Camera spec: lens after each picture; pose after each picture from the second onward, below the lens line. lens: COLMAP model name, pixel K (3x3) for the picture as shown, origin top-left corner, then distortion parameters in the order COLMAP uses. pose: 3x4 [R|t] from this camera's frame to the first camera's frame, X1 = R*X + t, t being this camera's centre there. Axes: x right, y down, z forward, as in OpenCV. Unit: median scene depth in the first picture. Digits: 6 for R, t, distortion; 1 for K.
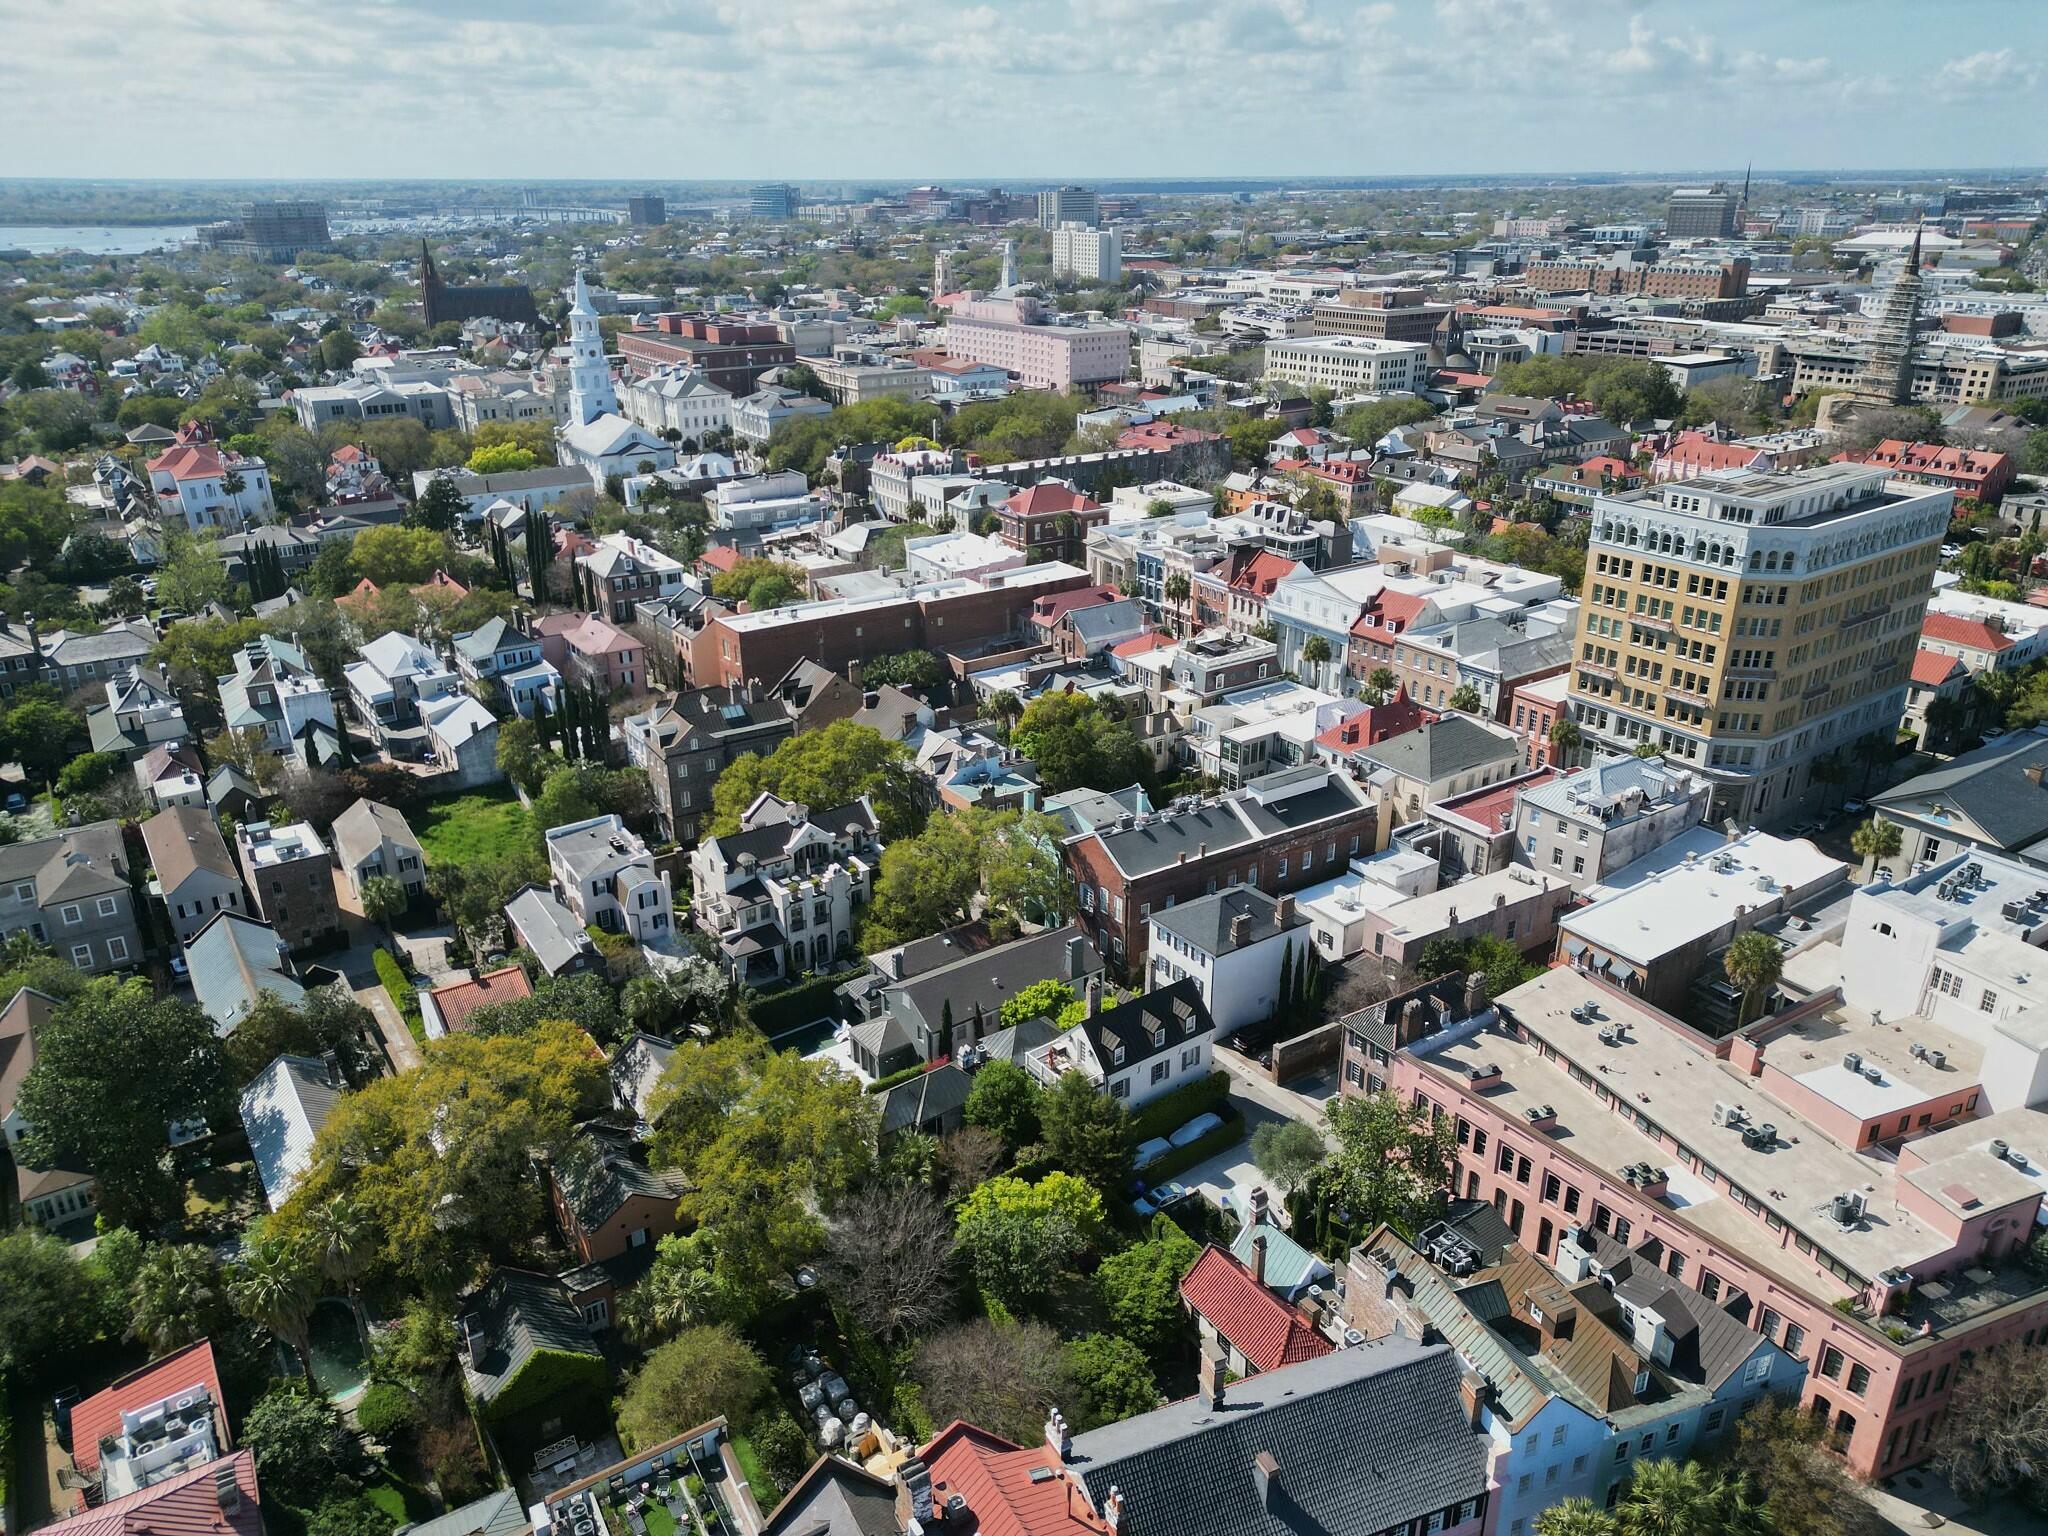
lens RADIAL K [[1442.7, 0, 1019.4], [0, 1442.7, 780.1], [0, 0, 1]] dist [0.068903, -0.064958]
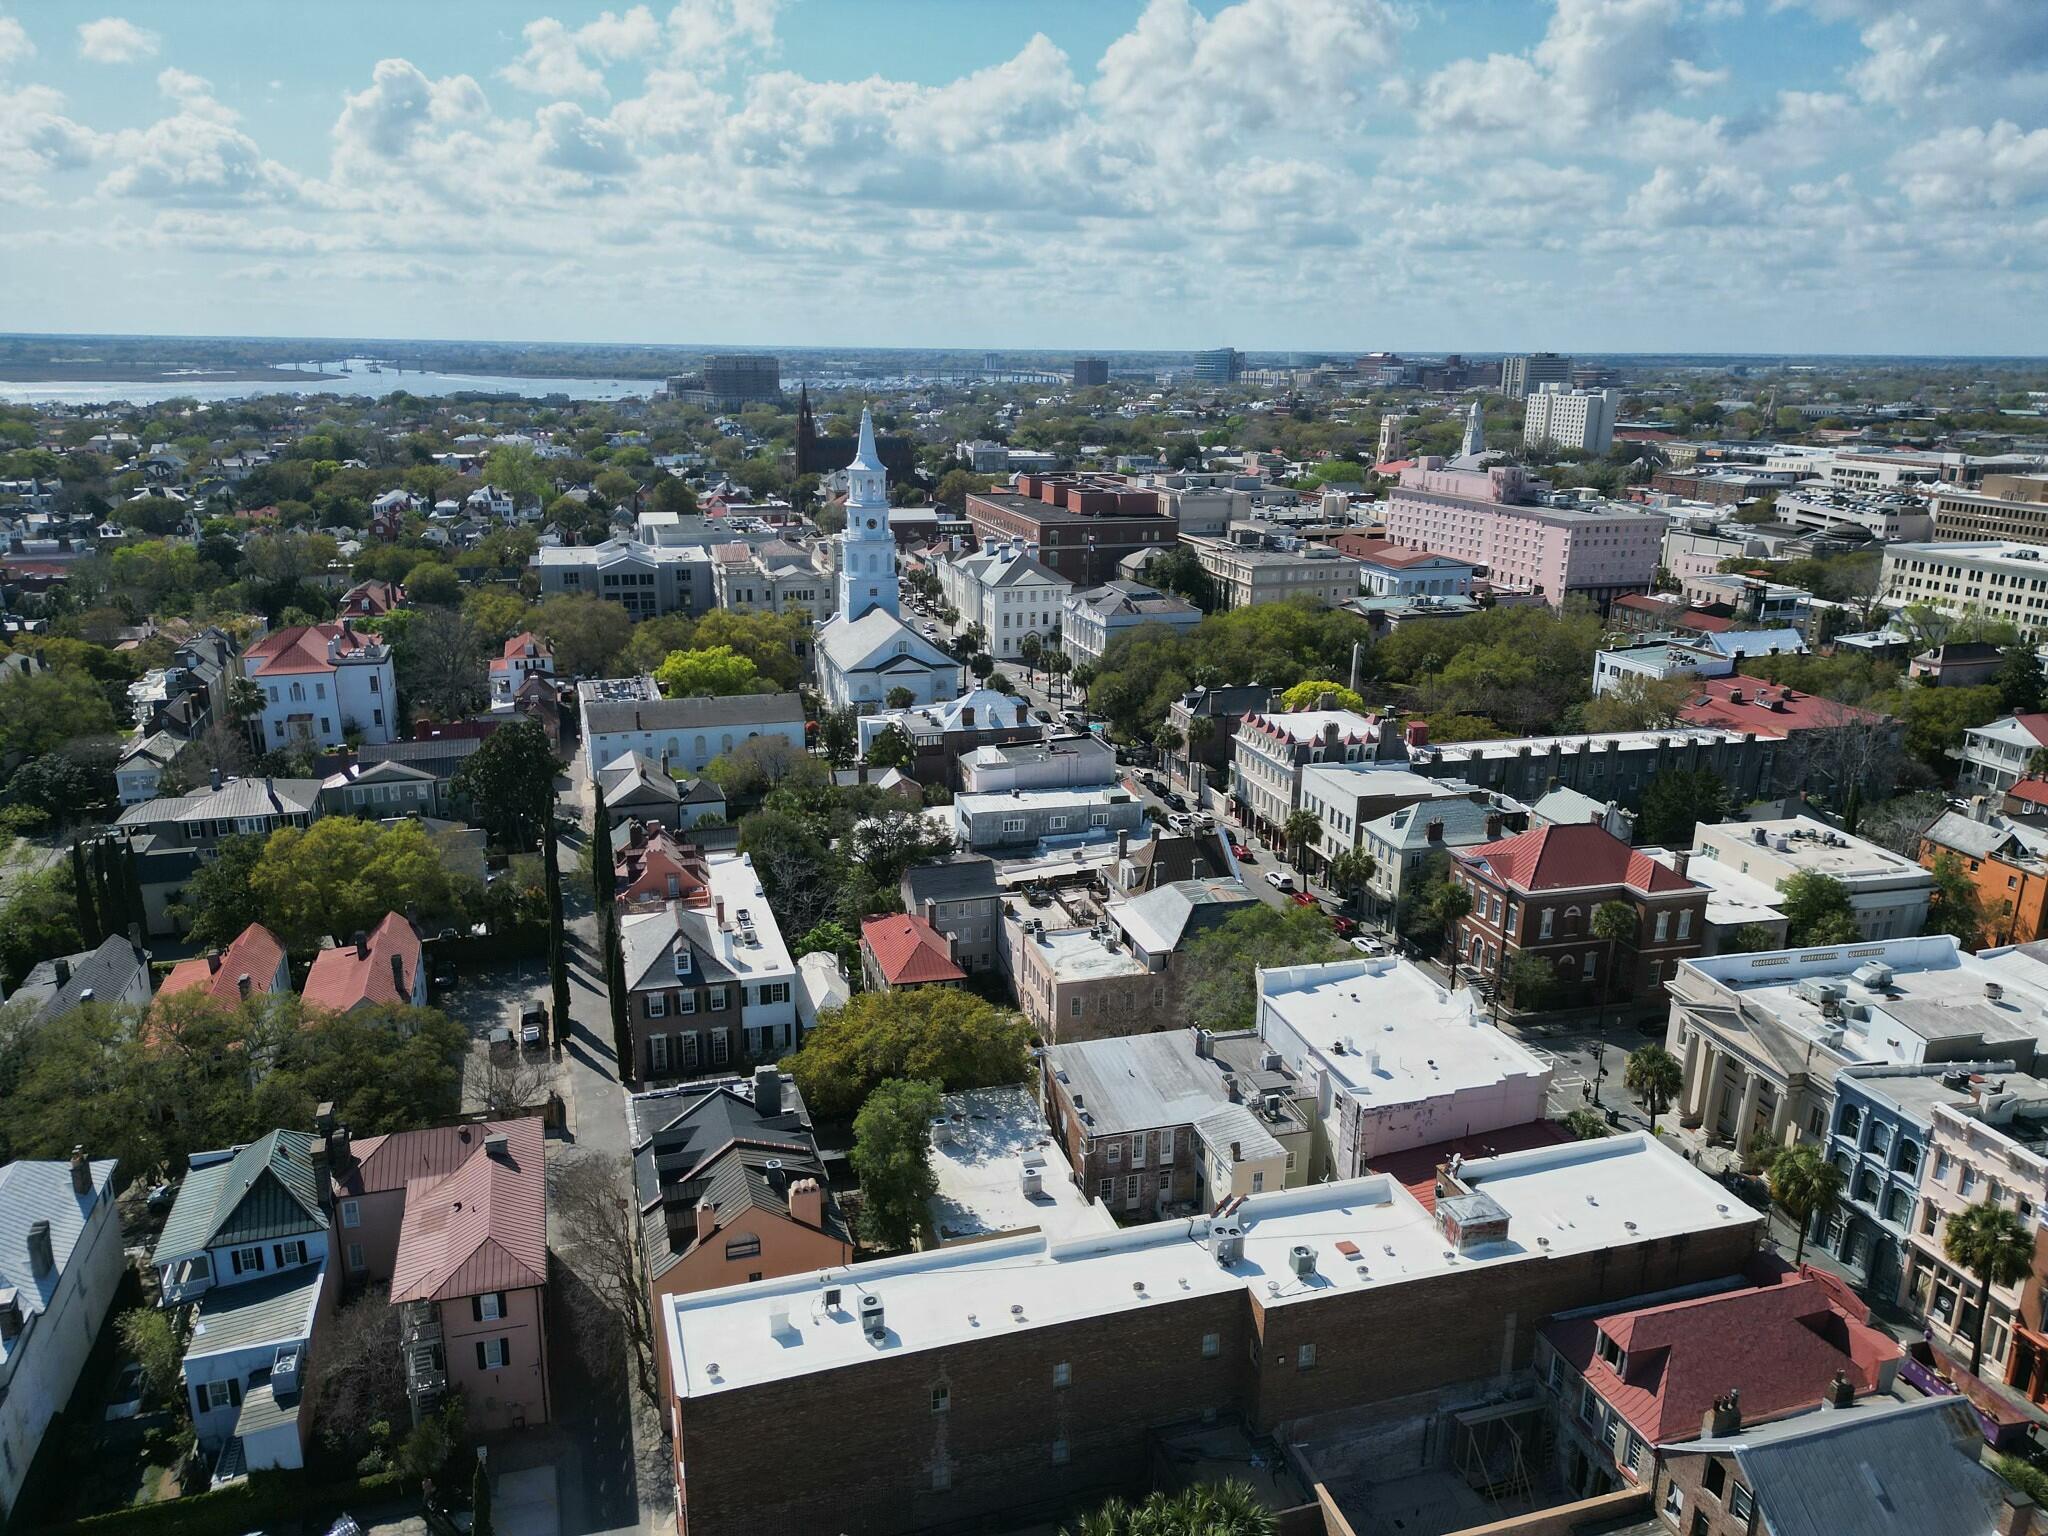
lens RADIAL K [[1442.7, 0, 1010.1], [0, 1442.7, 776.7], [0, 0, 1]] dist [0.068903, -0.064958]
pose [[0.955873, 0.098351, -0.276830, -0.023912], [-0.127244, 0.987926, -0.088379, -0.123970], [0.264795, 0.119704, 0.956846, 0.379165]]
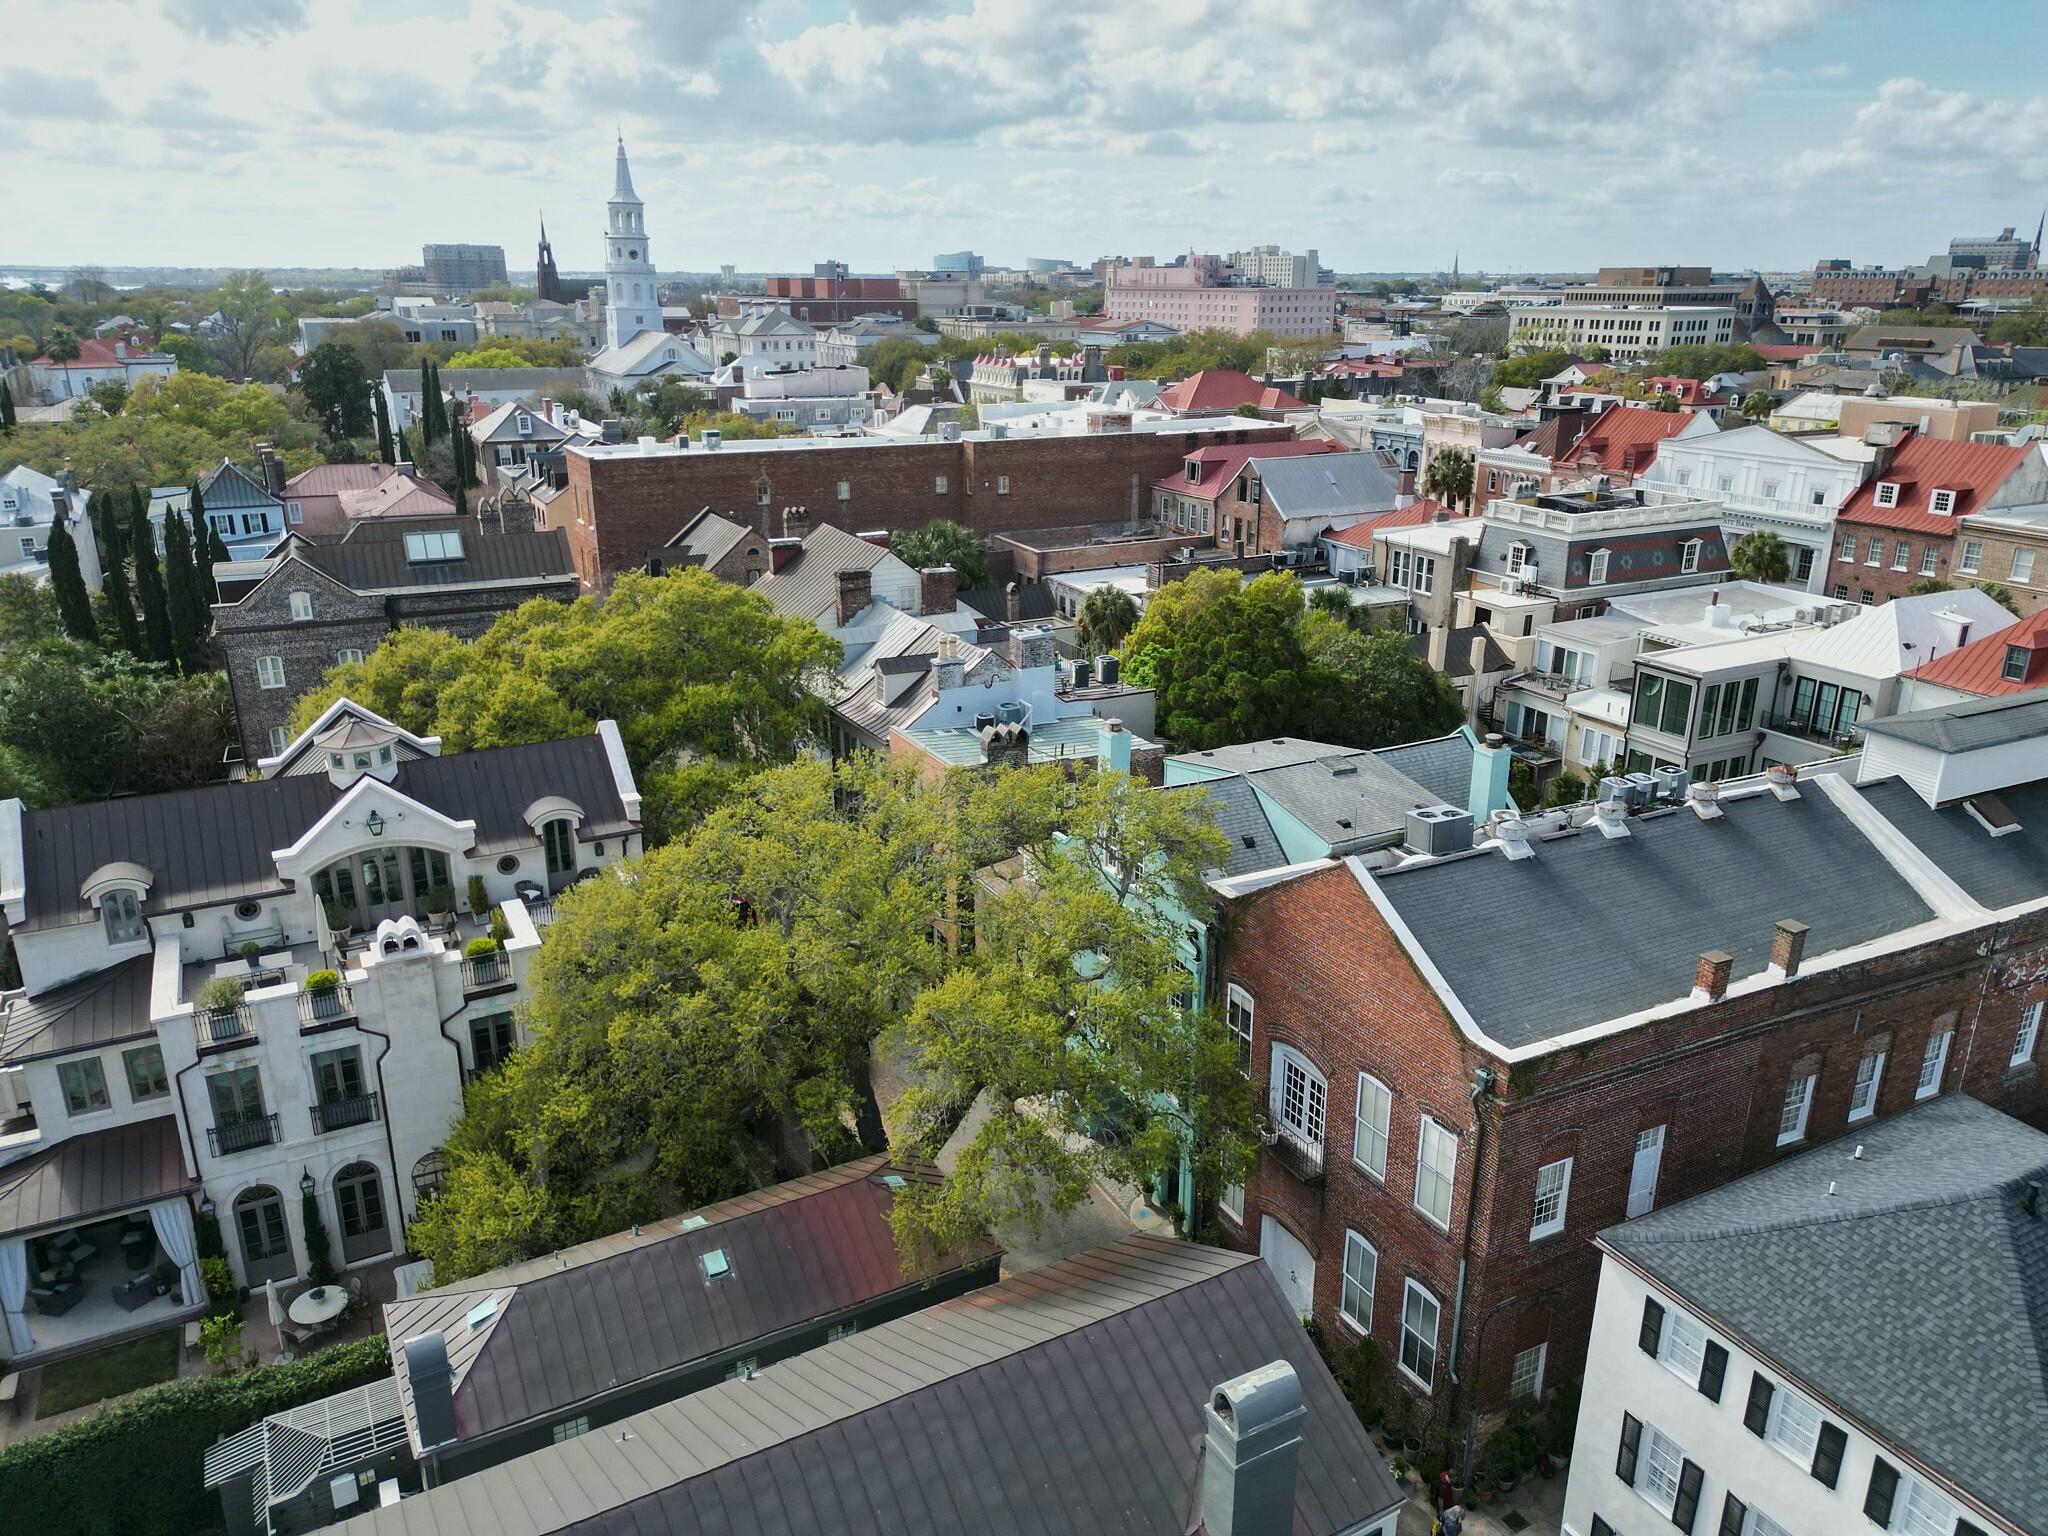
lens RADIAL K [[1442.7, 0, 1014.1], [0, 1442.7, 777.2], [0, 0, 1]] dist [0.068903, -0.064958]
pose [[0.992108, 0.047566, -0.116014, 0.009102], [-0.054466, 0.996885, -0.057044, 0.016051], [0.112940, 0.062912, 0.991608, 0.290270]]
